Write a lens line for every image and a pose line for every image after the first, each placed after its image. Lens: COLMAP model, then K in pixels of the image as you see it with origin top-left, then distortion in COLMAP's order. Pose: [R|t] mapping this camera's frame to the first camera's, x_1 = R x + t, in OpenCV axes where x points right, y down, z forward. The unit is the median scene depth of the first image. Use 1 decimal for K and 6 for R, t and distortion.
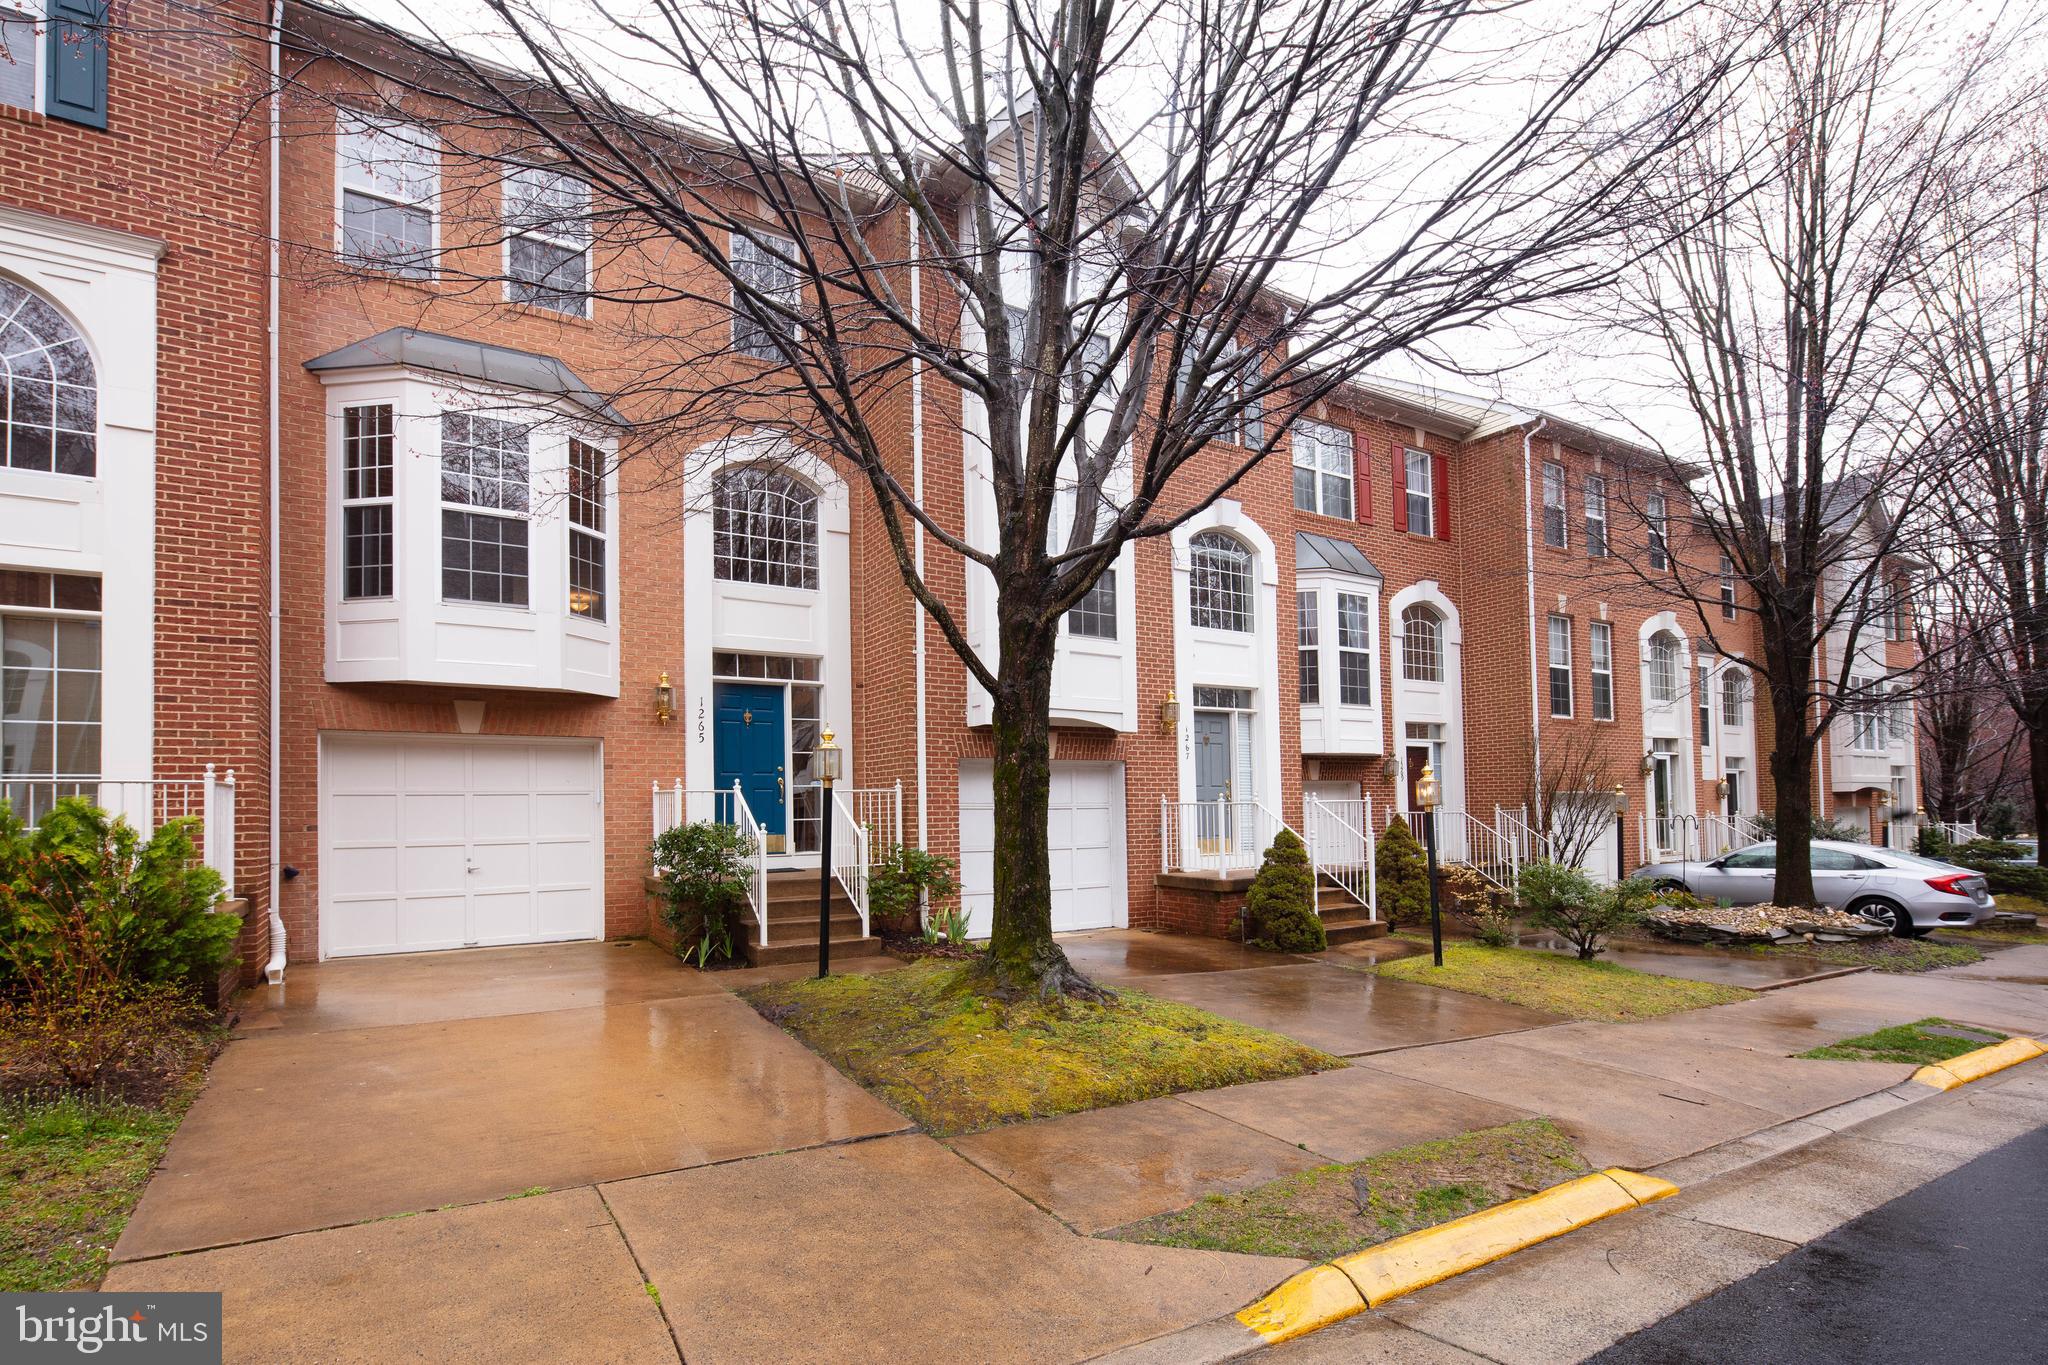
lens RADIAL K [[989.1, 0, 1020.7], [0, 989.1, 788.8], [0, 0, 1]] dist [-0.000671, -0.003057]
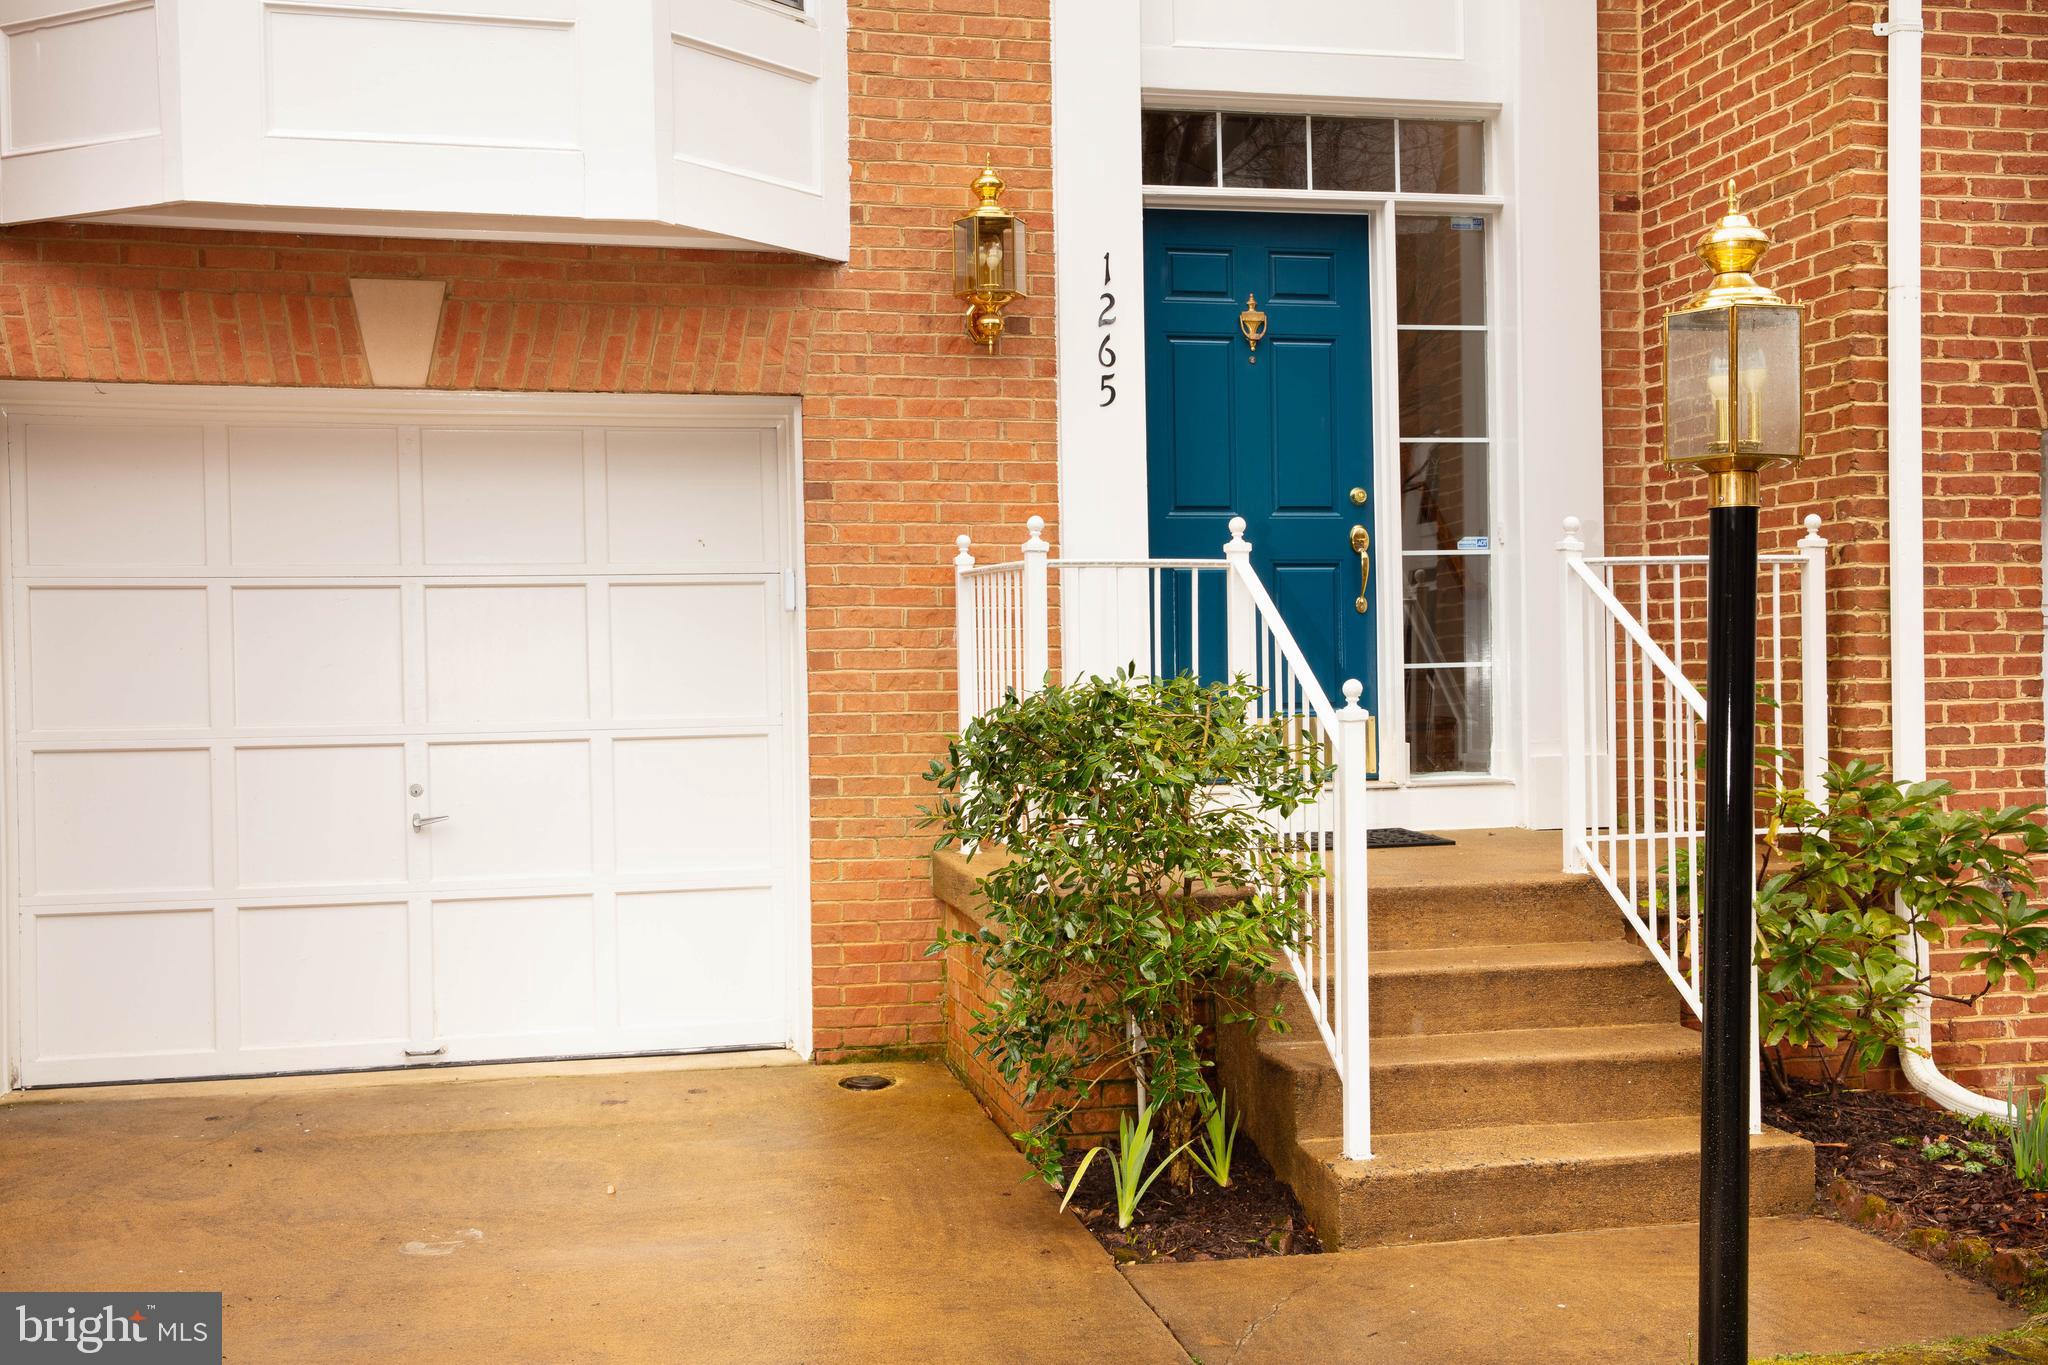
lens RADIAL K [[2095.1, 0, 1024.0], [0, 2095.1, 682.5], [0, 0, 1]] dist [0.002416, 0.122174]
pose [[0.943219, 0.004146, -0.332146, -0.147095], [0.008739, 0.999266, 0.037292, 0.013663], [0.332057, -0.038077, 0.942490, 0.424021]]
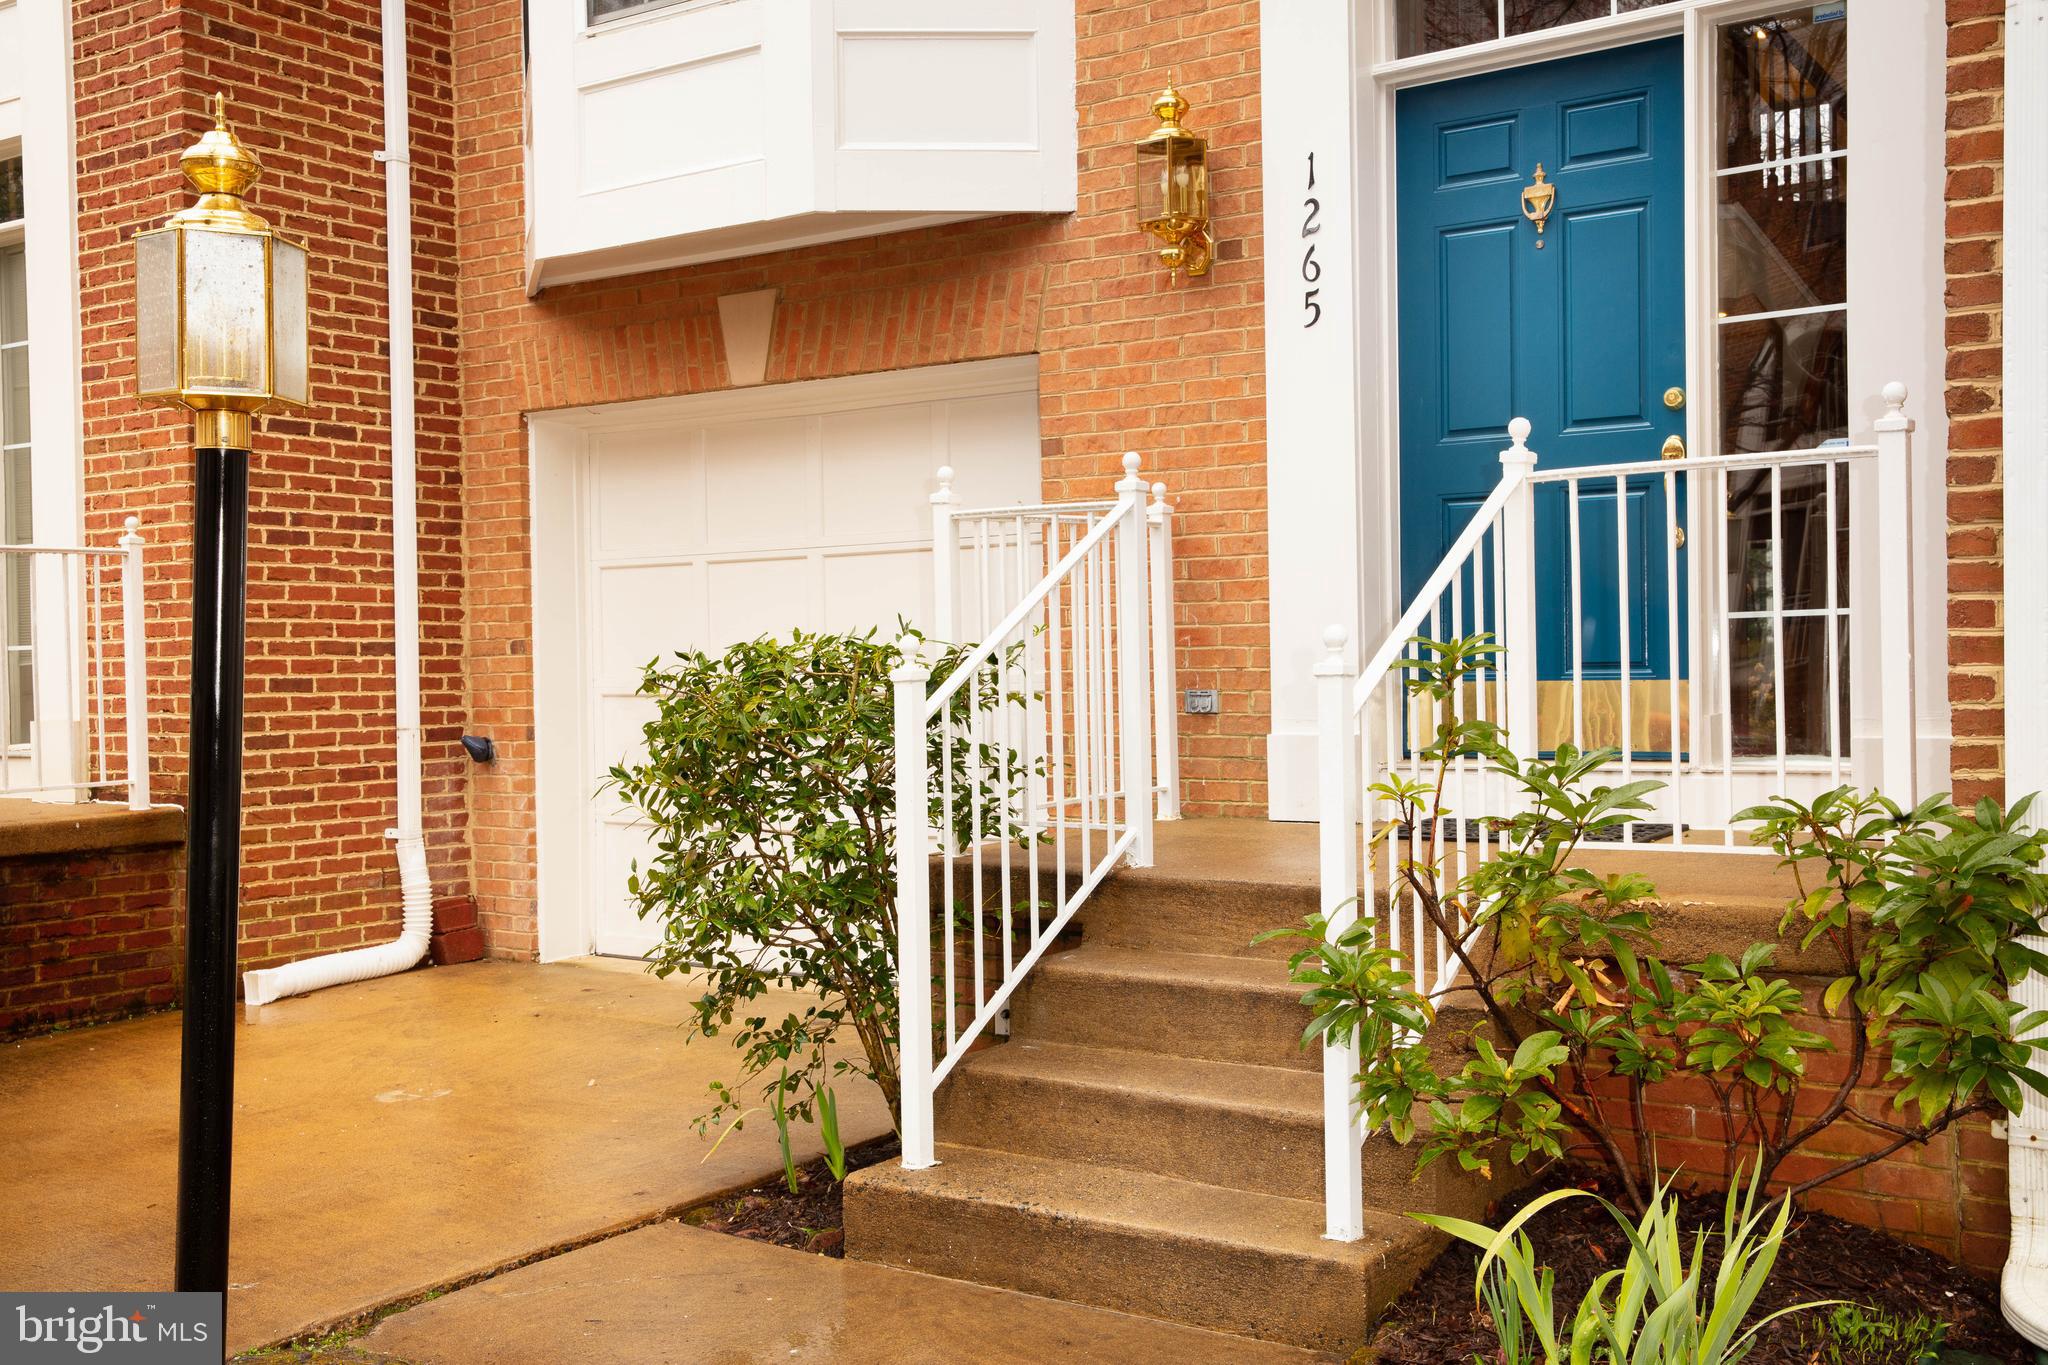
lens RADIAL K [[2095.1, 0, 1024.0], [0, 2095.1, 682.5], [0, 0, 1]] dist [0.002416, 0.122174]
pose [[0.382425, 0.021277, -0.923742, 0.180833], [0.036223, 0.998621, 0.037998, 0.025998], [0.923276, -0.047992, 0.381127, 0.767914]]
